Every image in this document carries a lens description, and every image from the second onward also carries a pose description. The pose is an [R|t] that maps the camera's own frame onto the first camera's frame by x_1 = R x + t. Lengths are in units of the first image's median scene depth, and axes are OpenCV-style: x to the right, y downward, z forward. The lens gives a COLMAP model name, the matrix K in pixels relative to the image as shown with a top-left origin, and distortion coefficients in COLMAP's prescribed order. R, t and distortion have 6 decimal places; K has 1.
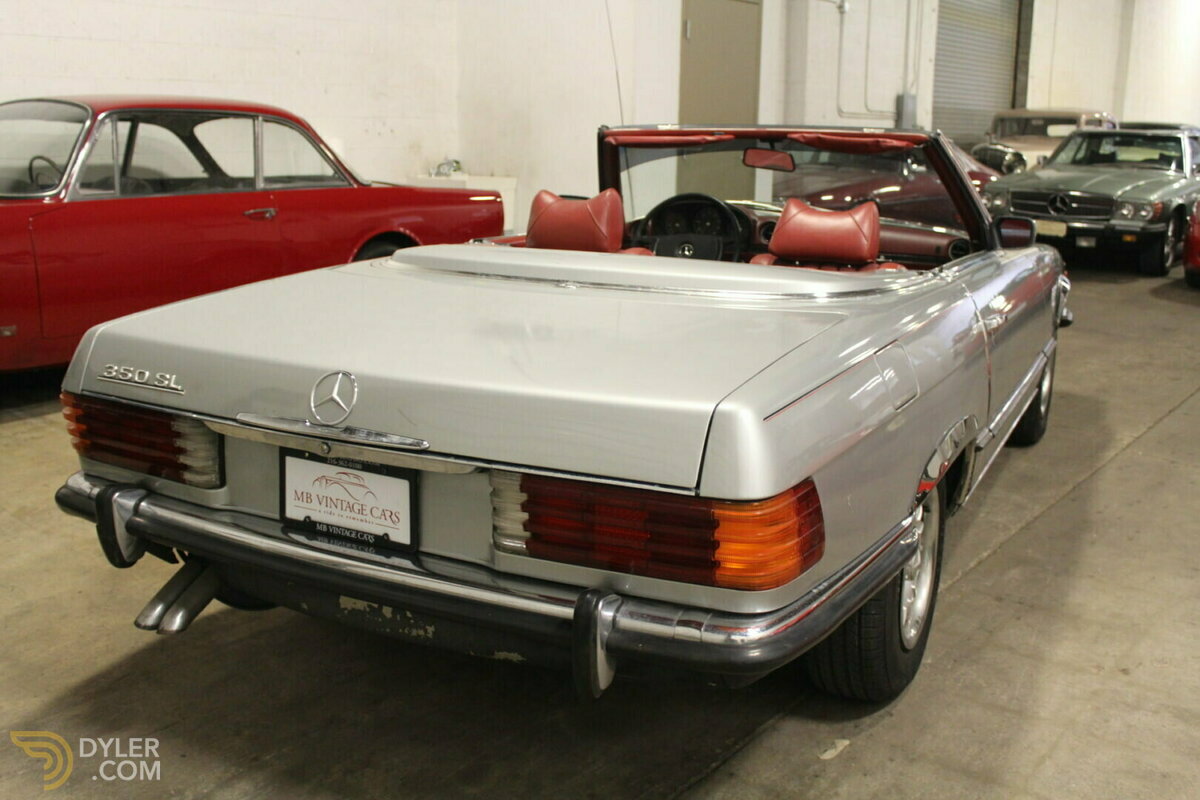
lens RADIAL K [[1144.9, 0, 612.4], [0, 1144.9, 400.4], [0, 0, 1]] dist [-0.086643, 0.000000]
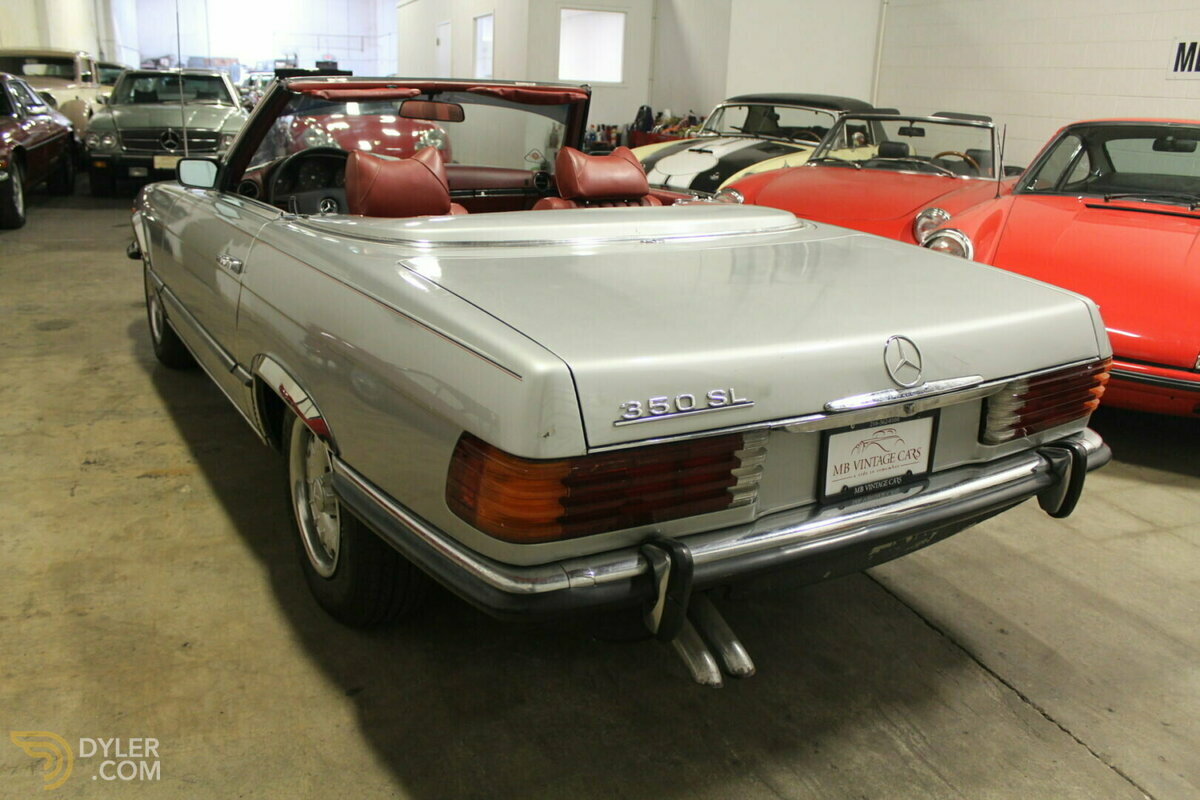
lens RADIAL K [[990.0, 0, 595.3], [0, 990.0, 413.3], [0, 0, 1]] dist [-0.109499, 0.049252]
pose [[0.520082, -0.259920, 0.813607, -1.081586], [0.167475, 0.965114, 0.201266, -0.176253], [-0.837536, 0.031584, 0.545468, 0.695921]]
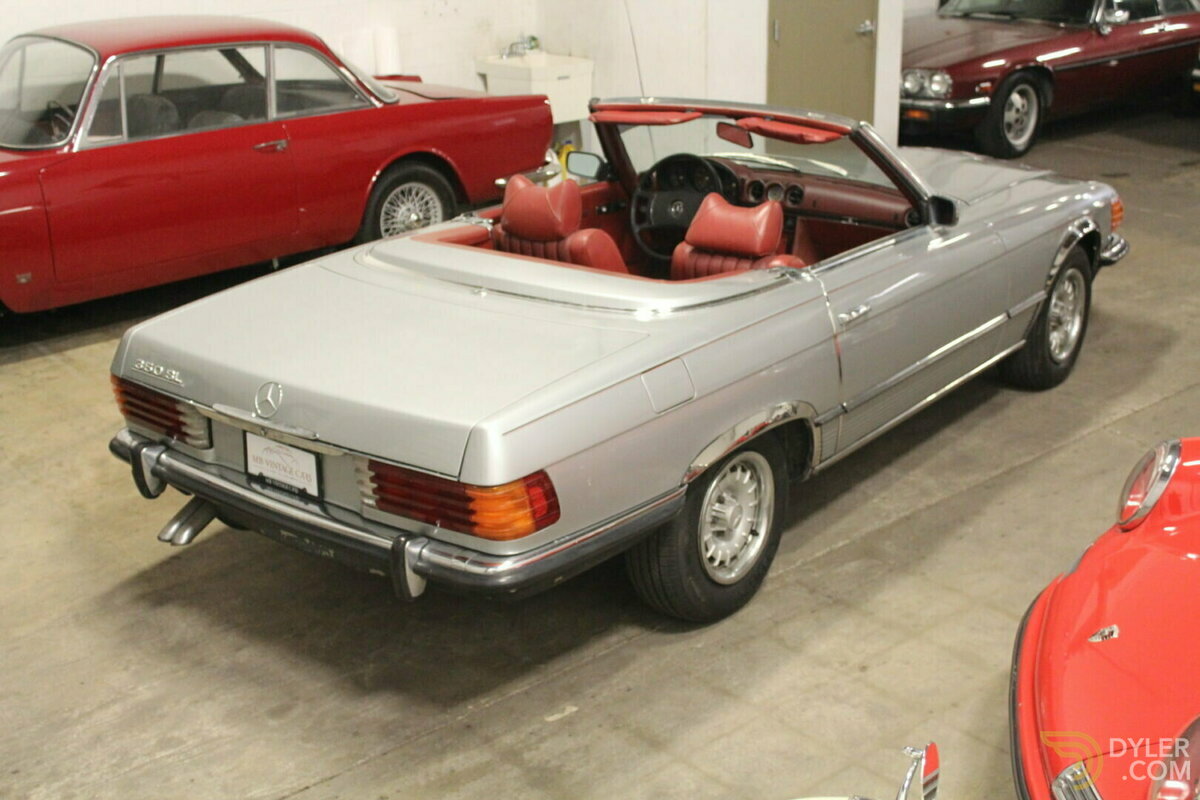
lens RADIAL K [[1477.8, 0, 592.9], [0, 1477.8, 404.4], [0, 0, 1]] dist [0.000282, 0.000000]
pose [[0.978957, 0.033603, -0.201281, 0.540791], [-0.010204, 0.993176, 0.116180, -0.214627], [0.203812, -0.111682, 0.972619, -0.779678]]
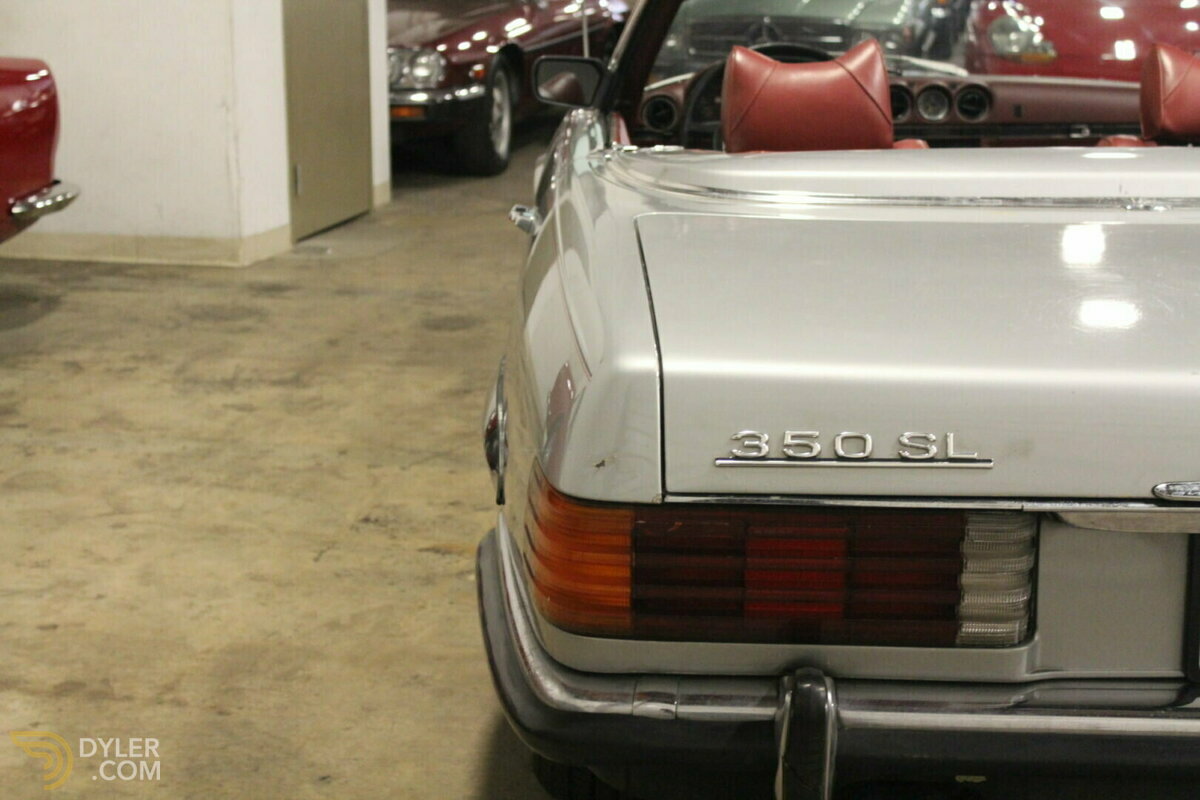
lens RADIAL K [[1946.7, 0, 599.3], [0, 1946.7, 397.8], [0, 0, 1]] dist [-0.029148, 0.000000]
pose [[0.890518, -0.118987, 0.439112, -0.924318], [0.117719, 0.992587, 0.030230, -0.083834], [-0.439454, 0.024772, 0.897923, 0.304007]]
